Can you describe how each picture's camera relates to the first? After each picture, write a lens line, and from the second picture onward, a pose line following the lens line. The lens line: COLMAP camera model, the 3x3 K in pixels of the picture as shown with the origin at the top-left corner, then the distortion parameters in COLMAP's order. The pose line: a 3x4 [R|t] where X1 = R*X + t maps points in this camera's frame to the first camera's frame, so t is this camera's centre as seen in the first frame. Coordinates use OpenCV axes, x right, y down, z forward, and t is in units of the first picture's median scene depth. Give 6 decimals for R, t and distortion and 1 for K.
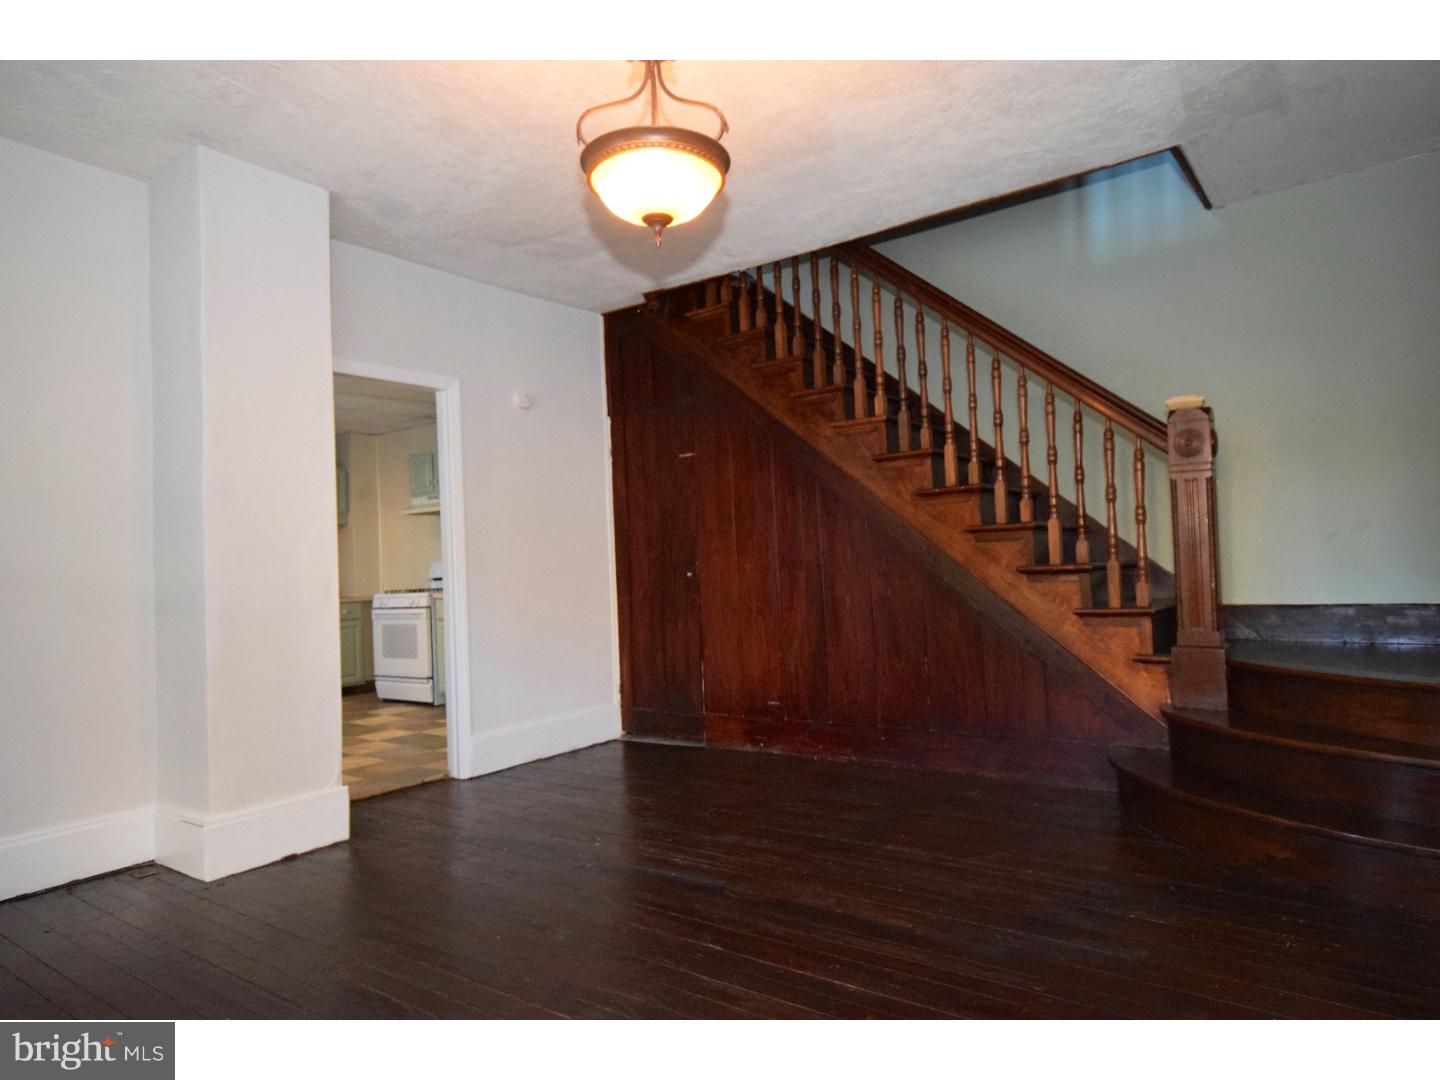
lens RADIAL K [[864.6, 0, 725.6], [0, 864.6, 534.9], [0, 0, 1]] dist [0.019715, 0.002930]
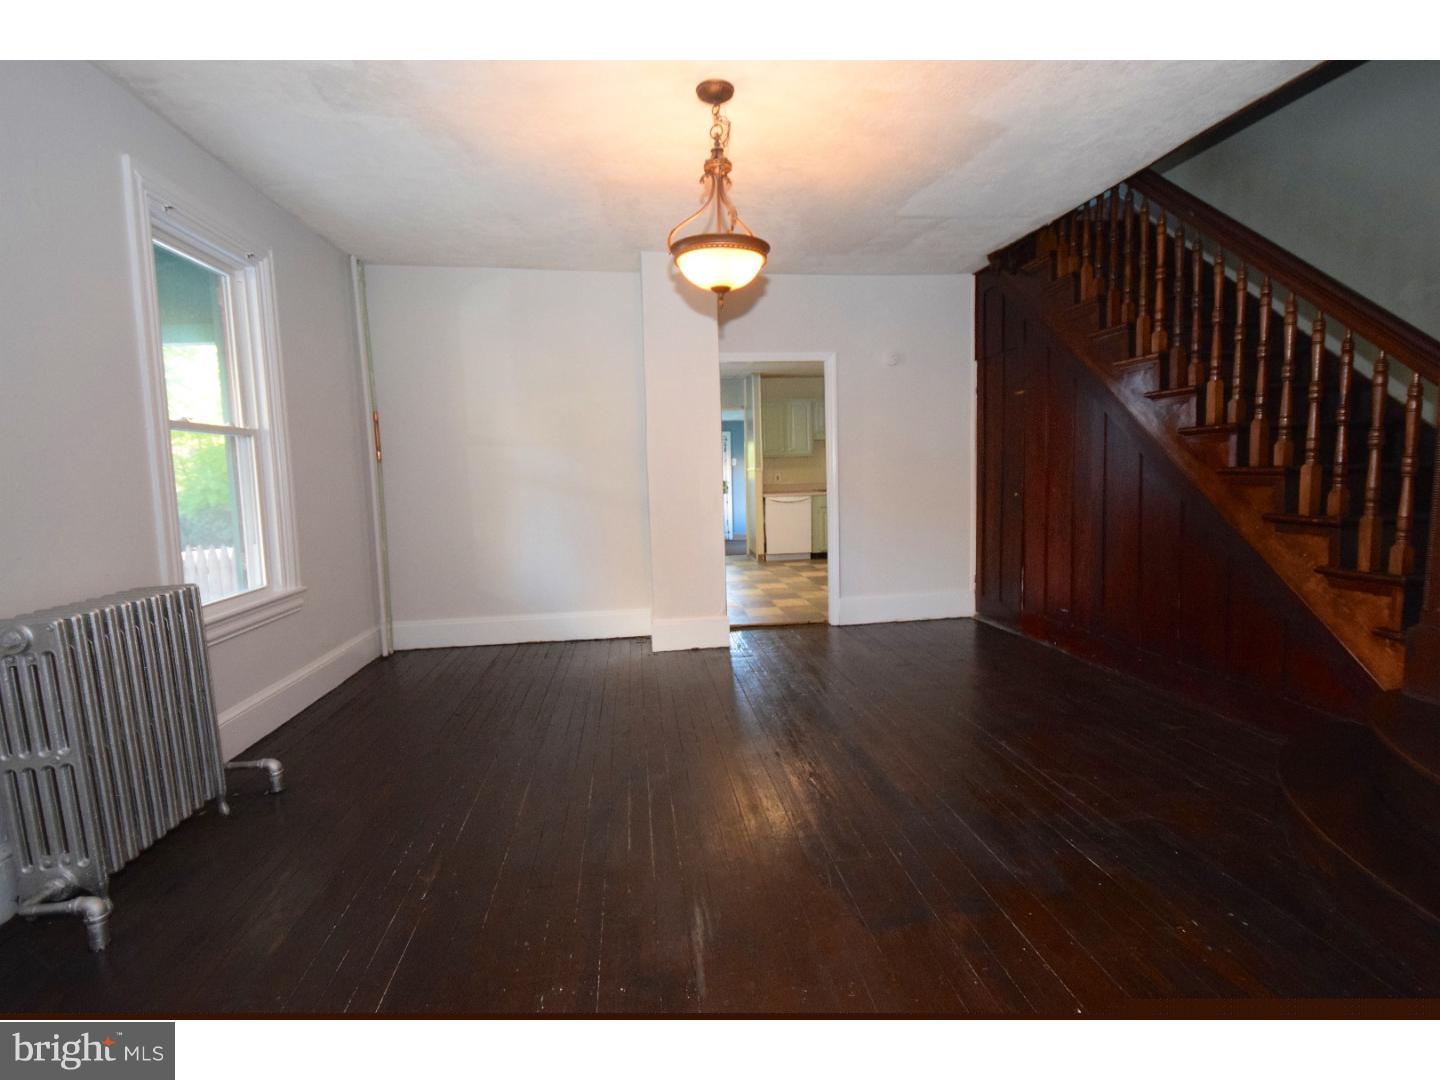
lens RADIAL K [[680.7, 0, 724.9], [0, 680.7, 535.9], [0, 0, 1]] dist [0.000902, 0.000146]
pose [[0.703375, 0.090161, -0.705078, 0.369580], [0.026332, 0.987937, 0.152600, -0.055857], [0.710332, -0.125901, 0.692516, 0.060985]]
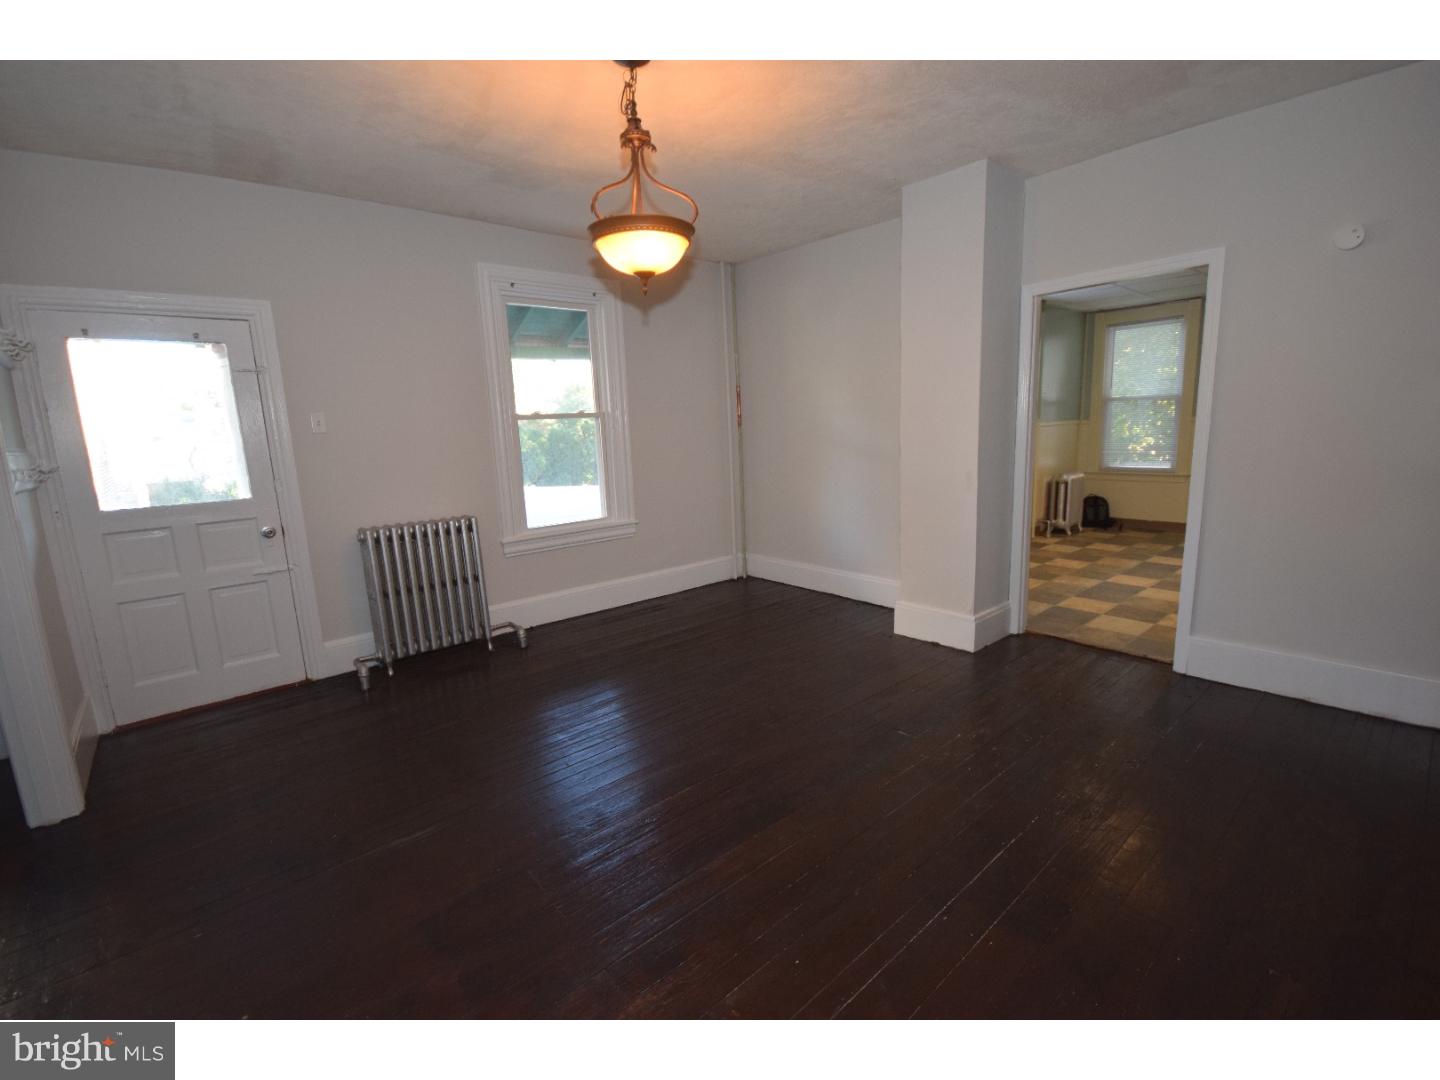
lens RADIAL K [[620.8, 0, 722.9], [0, 620.8, 535.1], [0, 0, 1]] dist [-0.000002, -0.000186]
pose [[-0.204786, 0.221381, -0.953443, 0.442359], [0.087138, 0.974343, 0.207518, -0.068705], [0.974920, -0.040584, -0.218822, 0.615124]]
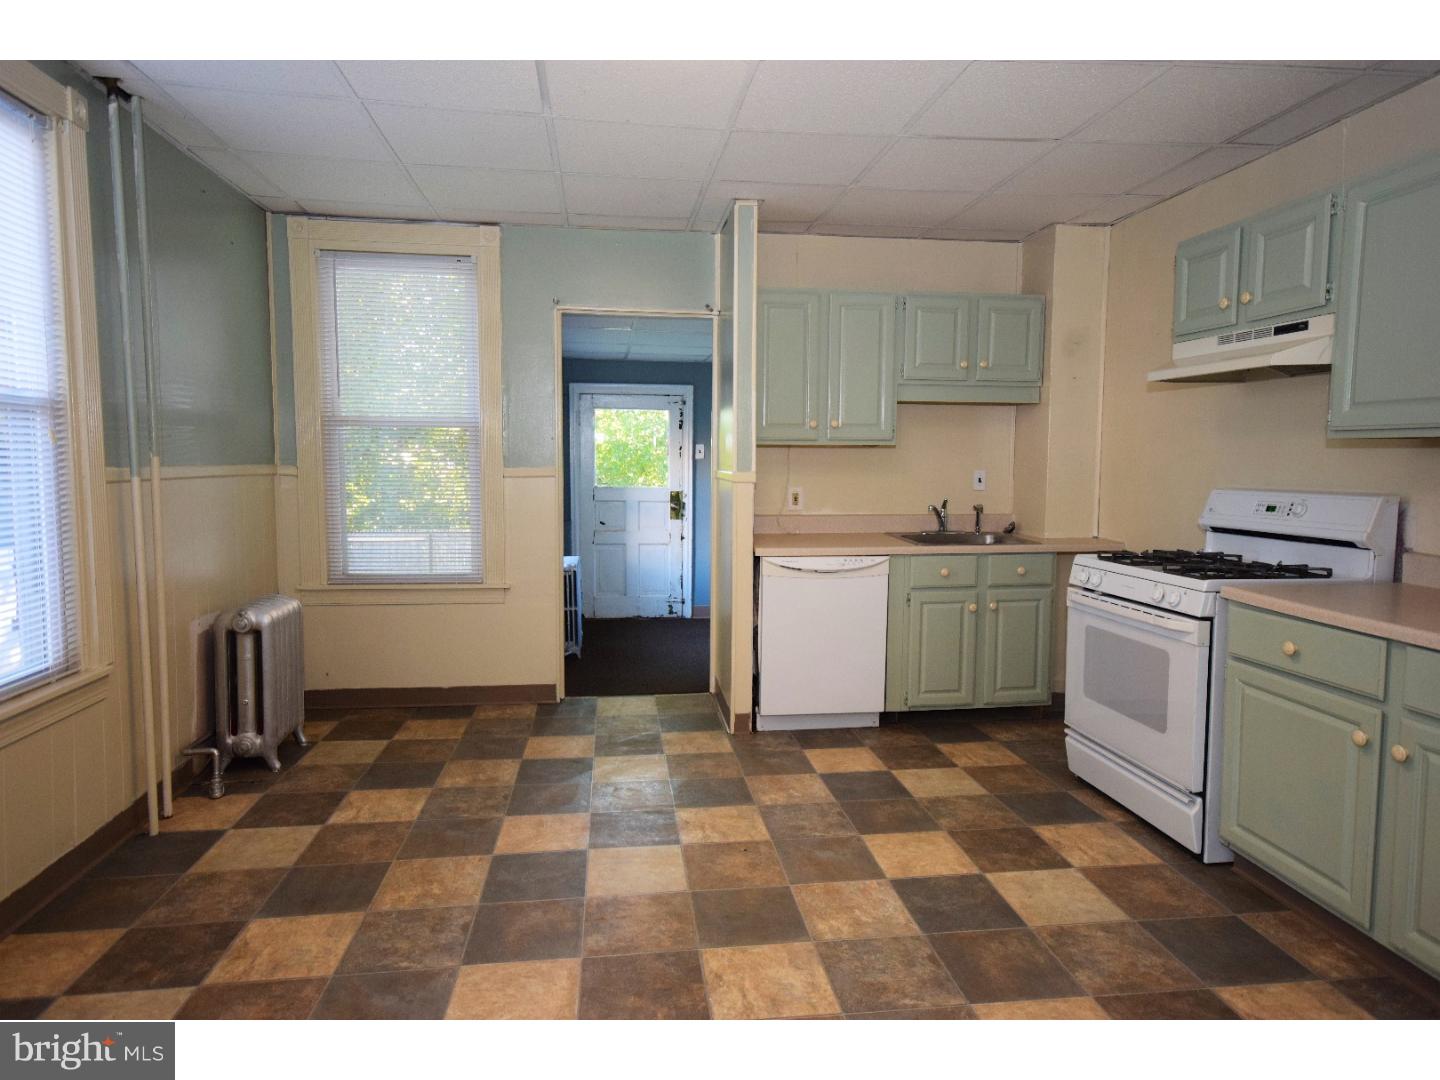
lens RADIAL K [[864.6, 0, 725.6], [0, 864.6, 534.9], [0, 0, 1]] dist [0.019715, 0.002930]
pose [[0.710187, 0.109236, -0.695487, -0.337585], [-0.013605, 0.989834, 0.141575, -0.009522], [0.703881, -0.091082, 0.704454, 0.850288]]
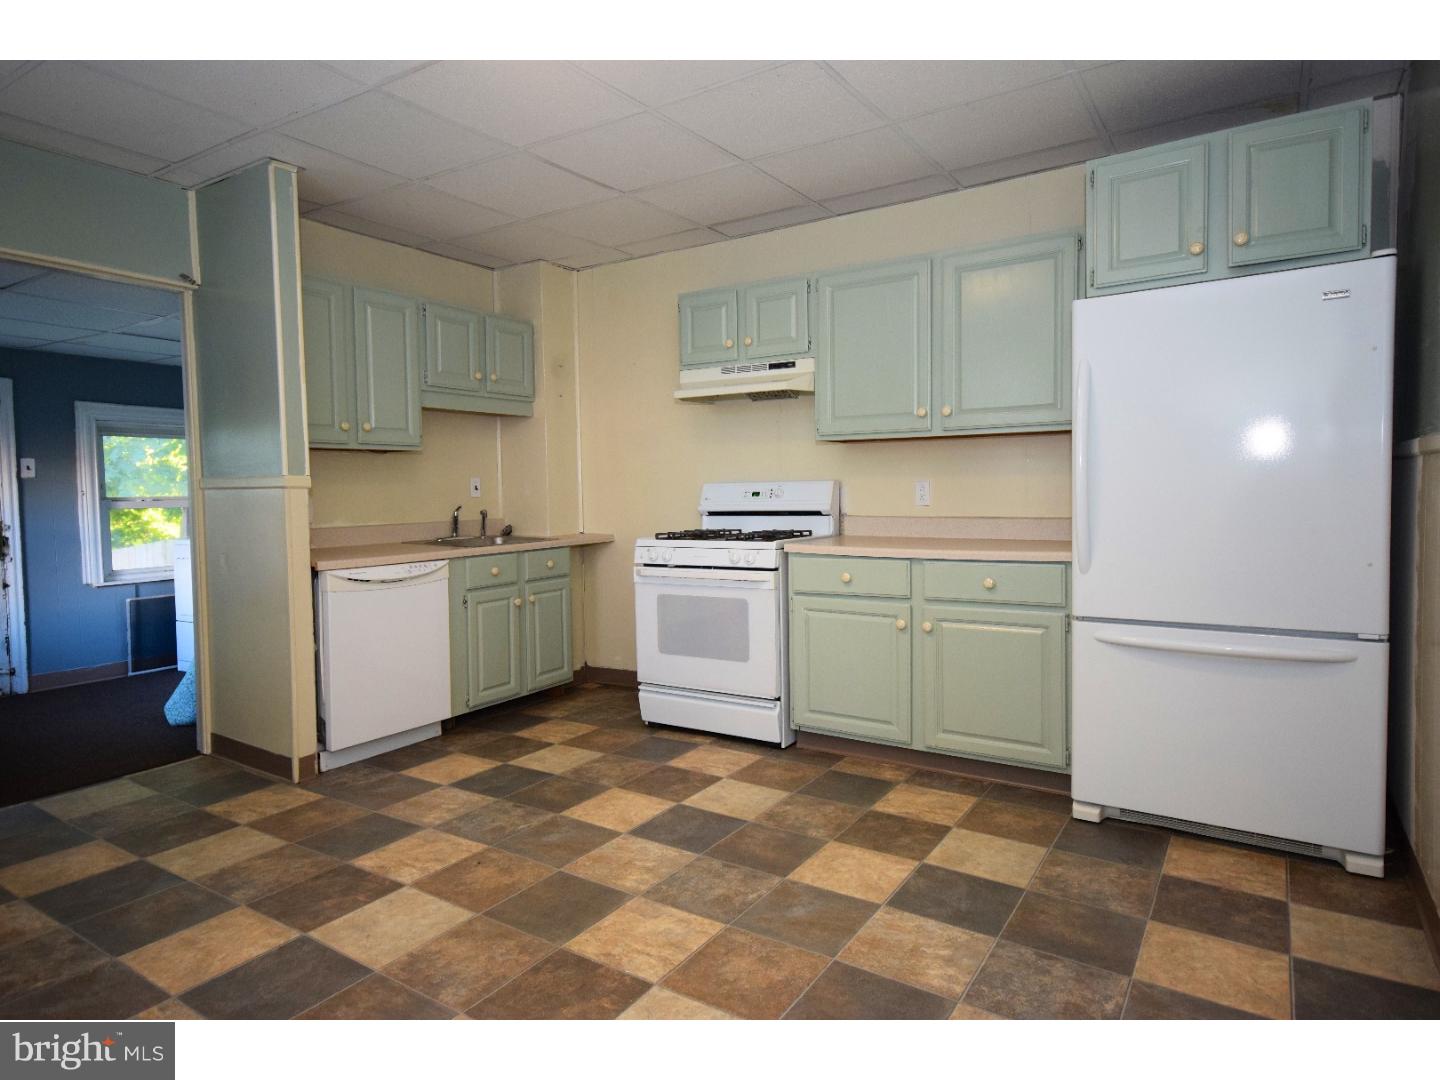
lens RADIAL K [[828.3, 0, 720.0], [0, 828.3, 540.0], [0, 0, 1]] dist [0.018582, 0.001135]
pose [[0.996840, 0.021779, 0.076396, -0.616111], [-0.028724, 0.995435, 0.091015, 0.029001], [-0.074065, -0.092922, 0.992915, 0.731456]]
